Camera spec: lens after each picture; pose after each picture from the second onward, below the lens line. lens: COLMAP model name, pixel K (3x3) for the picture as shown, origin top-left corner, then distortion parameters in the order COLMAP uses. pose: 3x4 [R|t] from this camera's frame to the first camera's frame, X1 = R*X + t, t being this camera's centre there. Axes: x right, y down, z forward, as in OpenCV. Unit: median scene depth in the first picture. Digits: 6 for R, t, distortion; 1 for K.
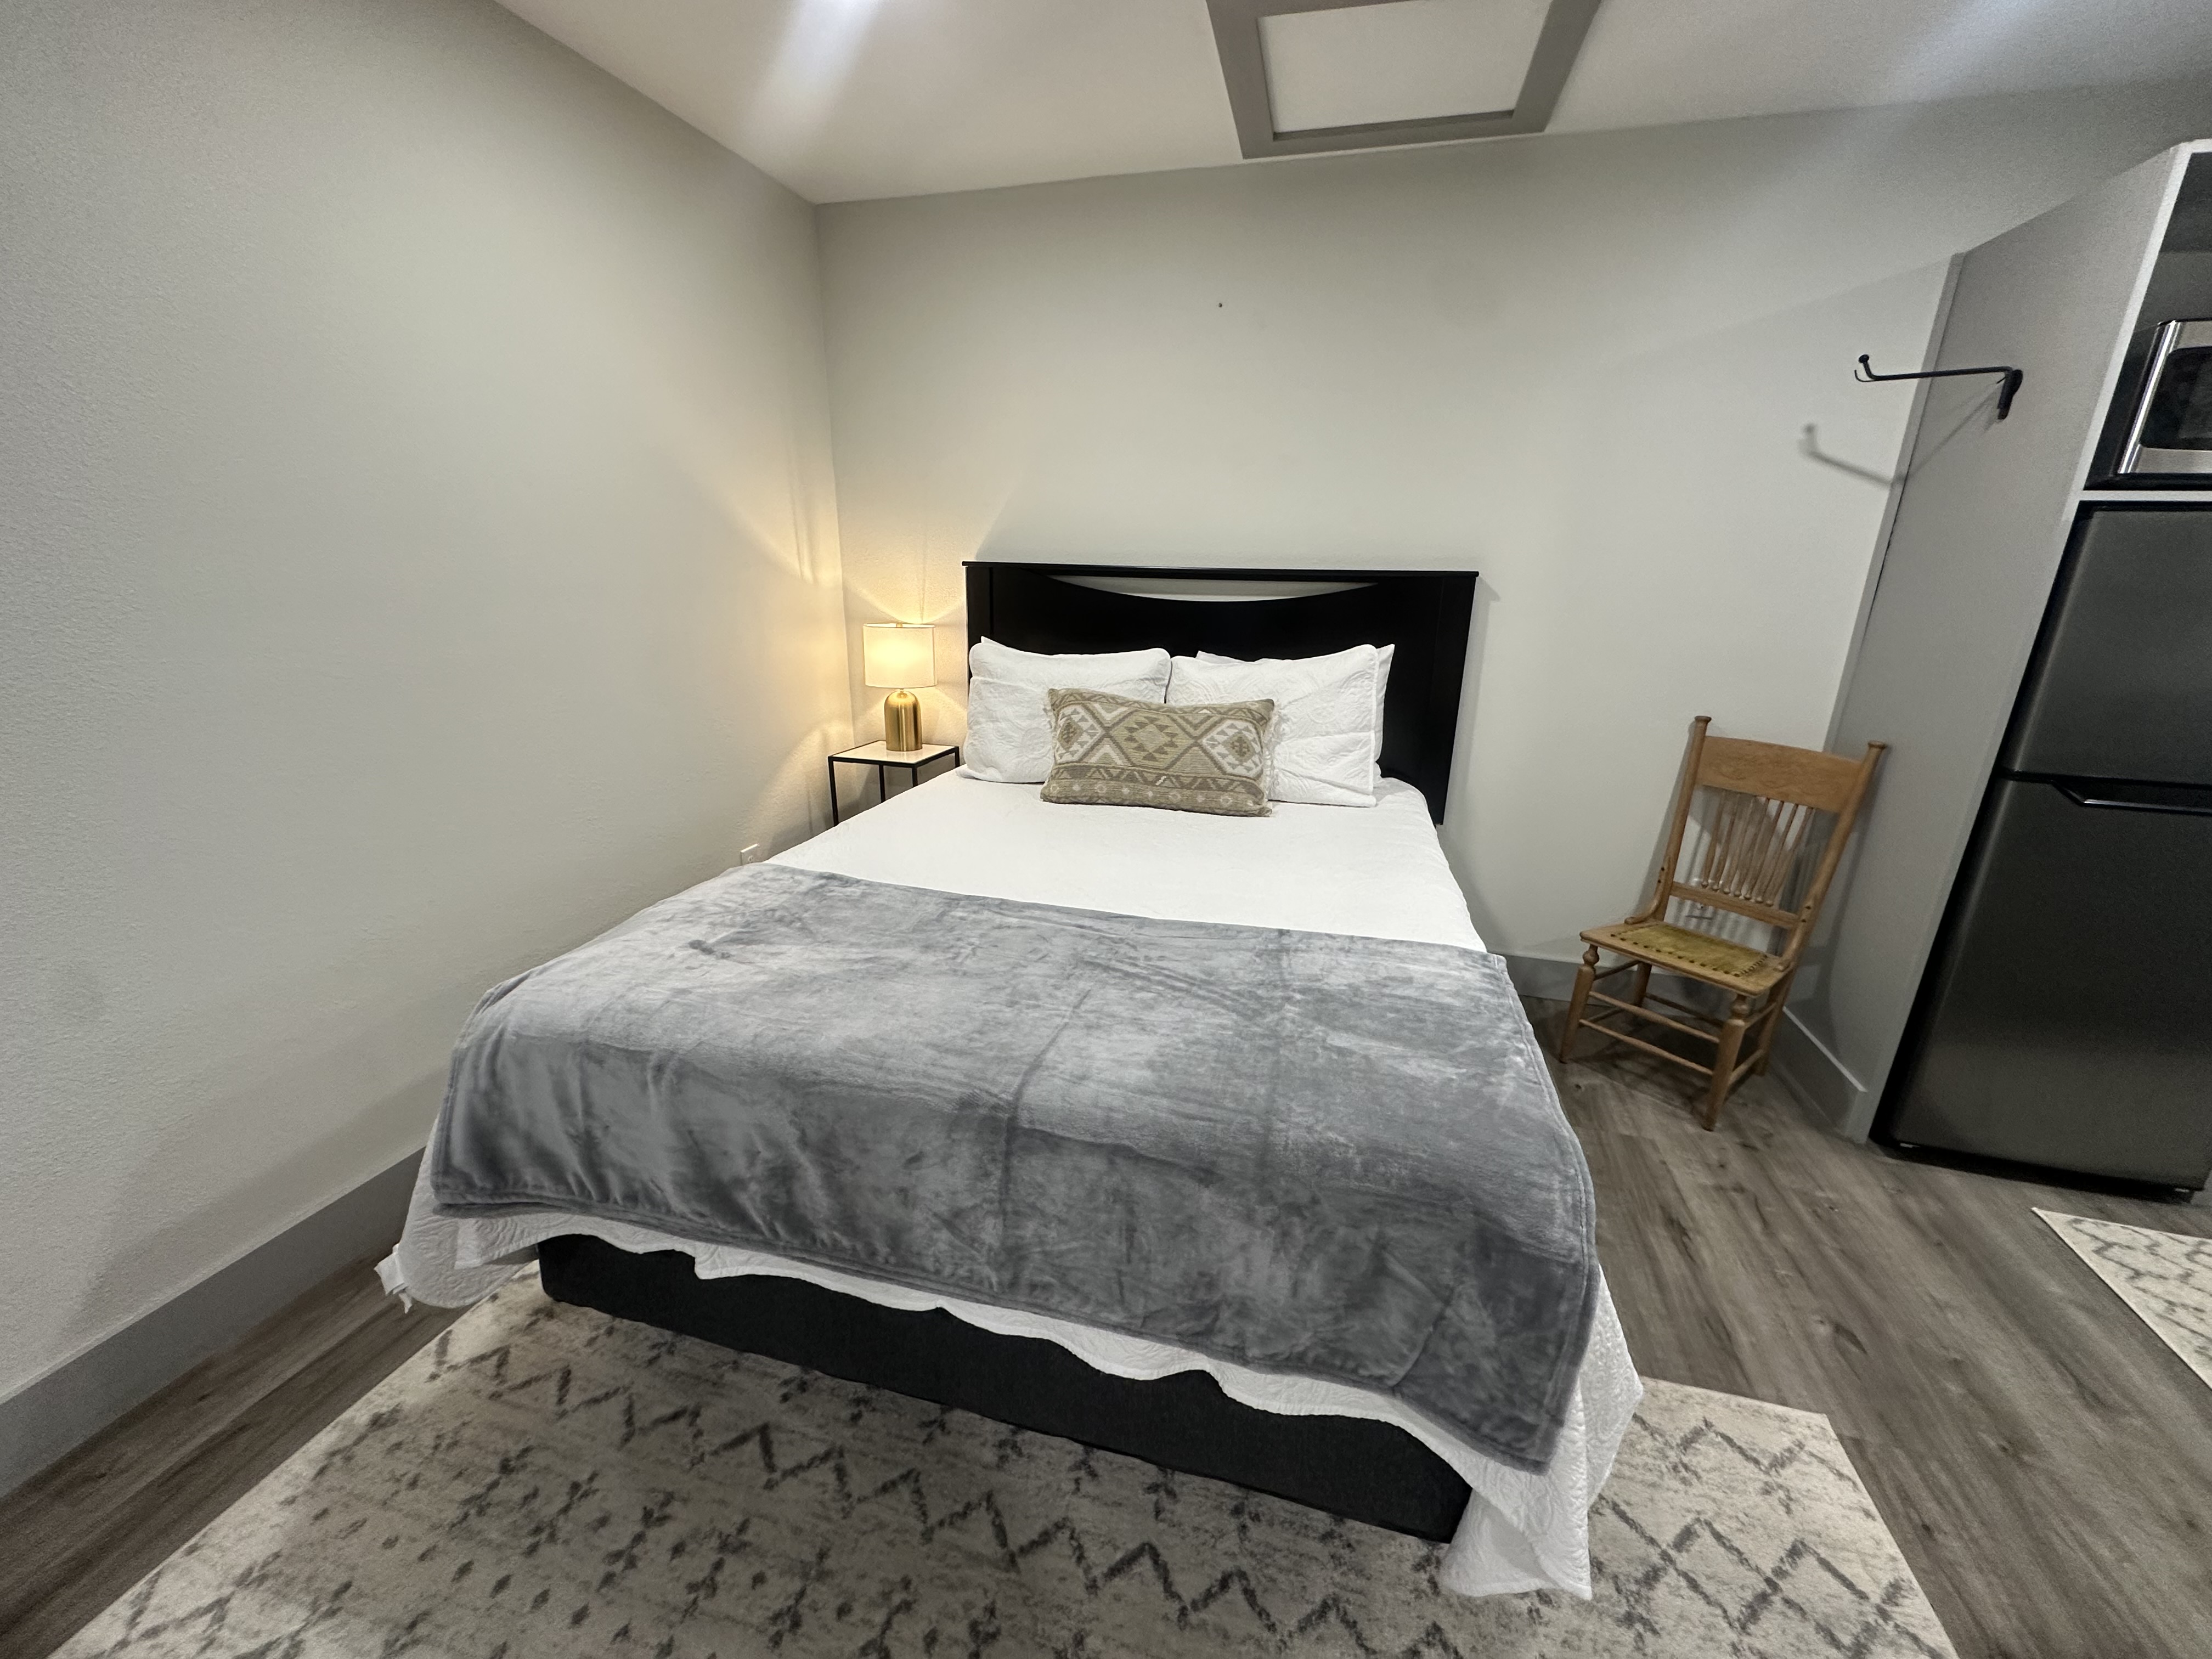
lens RADIAL K [[880.9, 0, 1106.0], [0, 880.9, 829.5], [0, 0, 1]] dist [-0.002644, 0.000765]
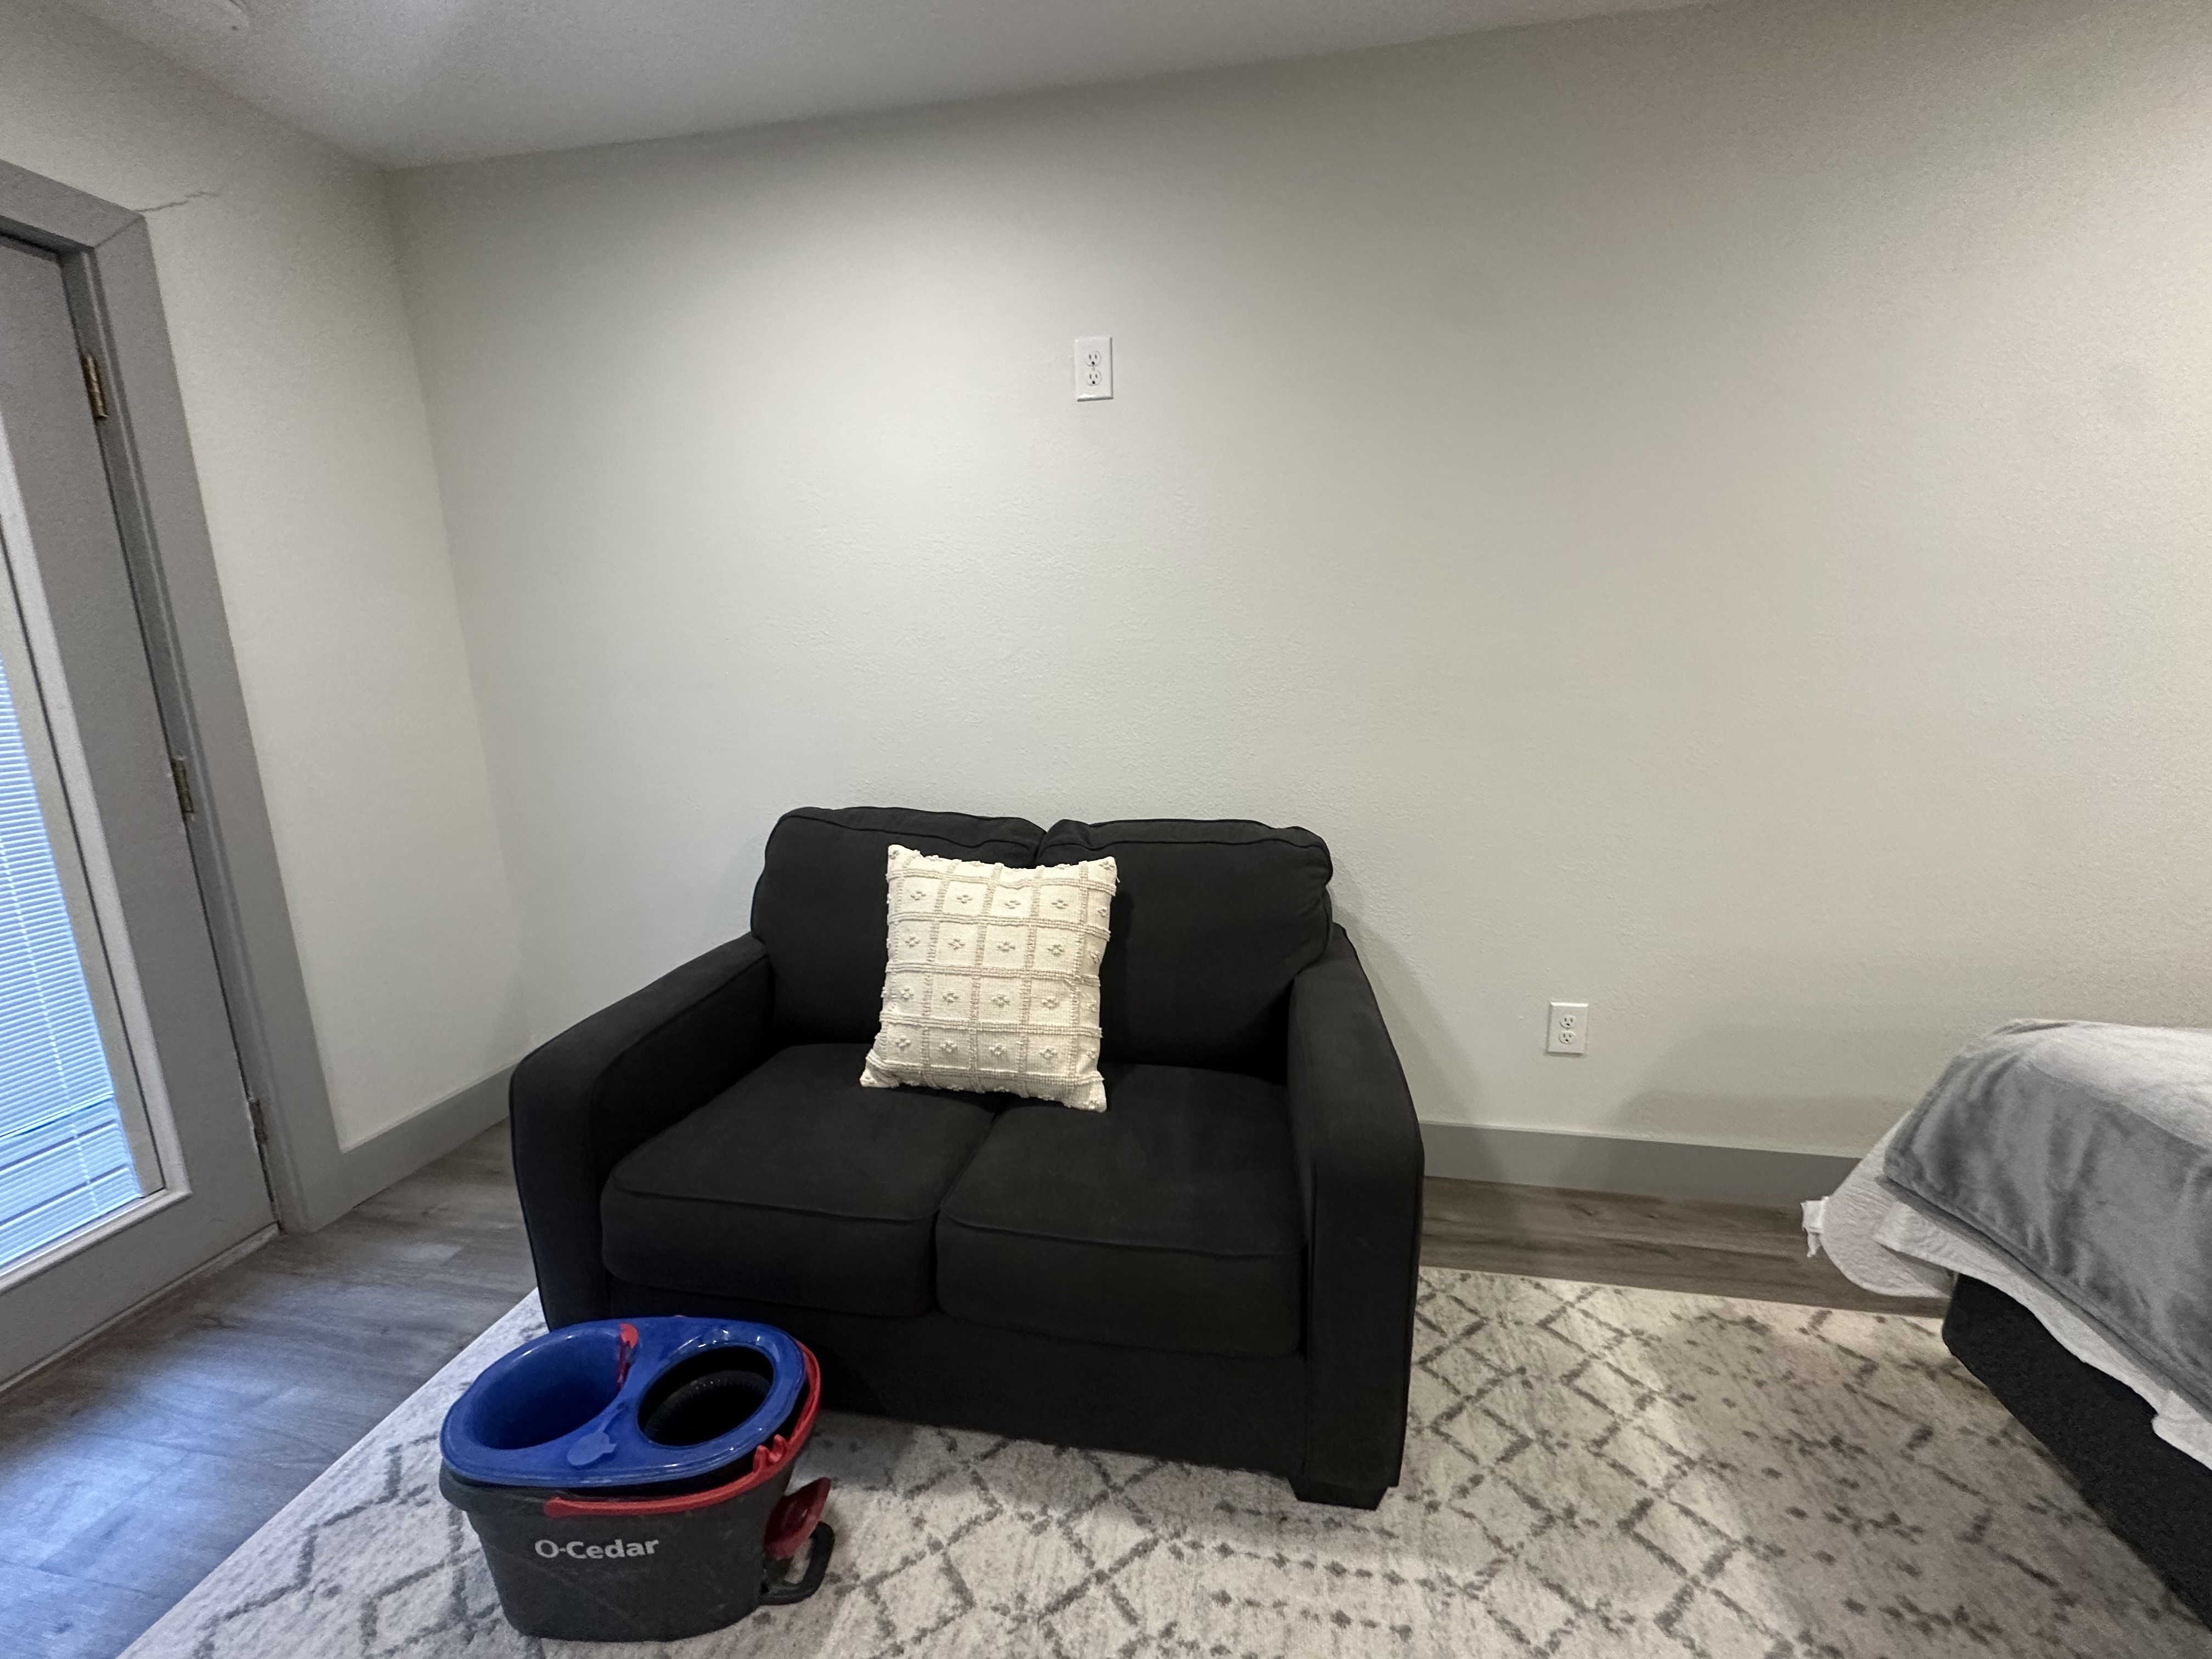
lens RADIAL K [[880.9, 0, 1106.0], [0, 880.9, 829.5], [0, 0, 1]] dist [-0.002644, 0.000765]
pose [[0.100418, 0.186123, -0.977381, 0.121186], [-0.275200, 0.949217, 0.152485, 0.109108], [0.956128, 0.253663, 0.146539, -0.176780]]
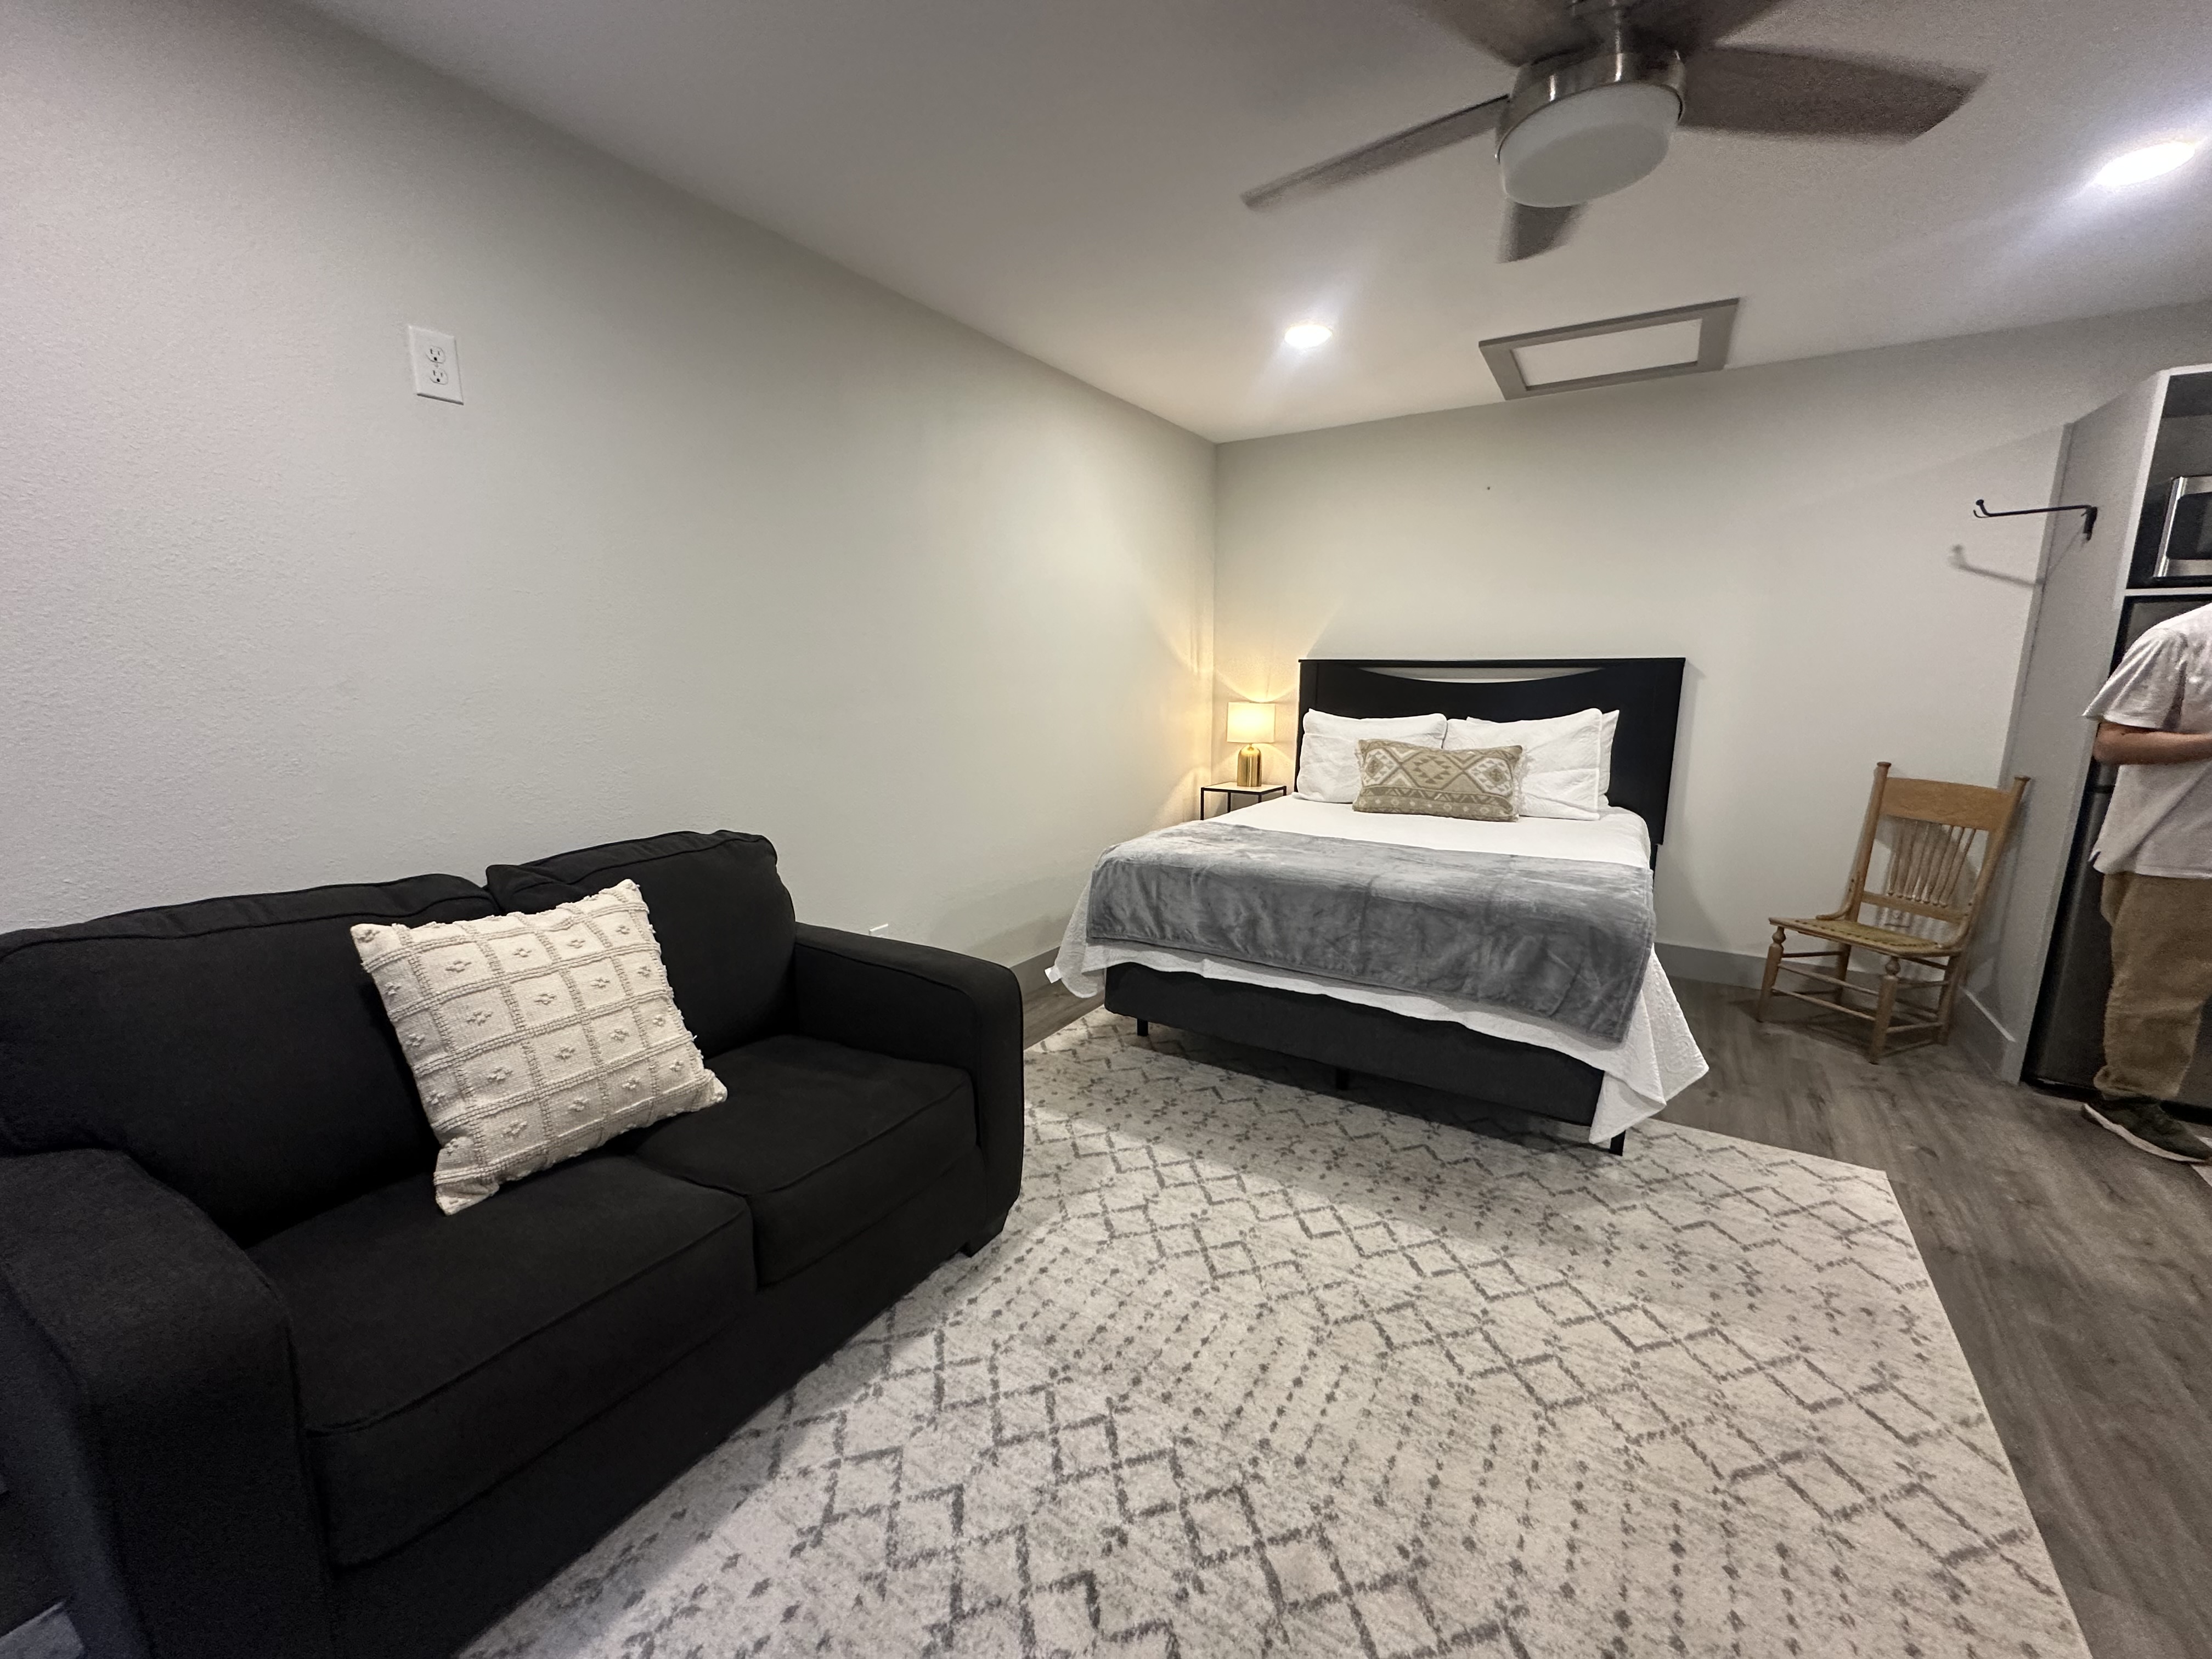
lens RADIAL K [[880.9, 0, 1106.0], [0, 880.9, 829.5], [0, 0, 1]] dist [-0.002644, 0.000765]
pose [[0.957356, 0.035538, -0.286718, -0.083342], [-0.069674, 0.991515, -0.109744, 0.364652], [0.280385, 0.125041, 0.951708, -1.031938]]
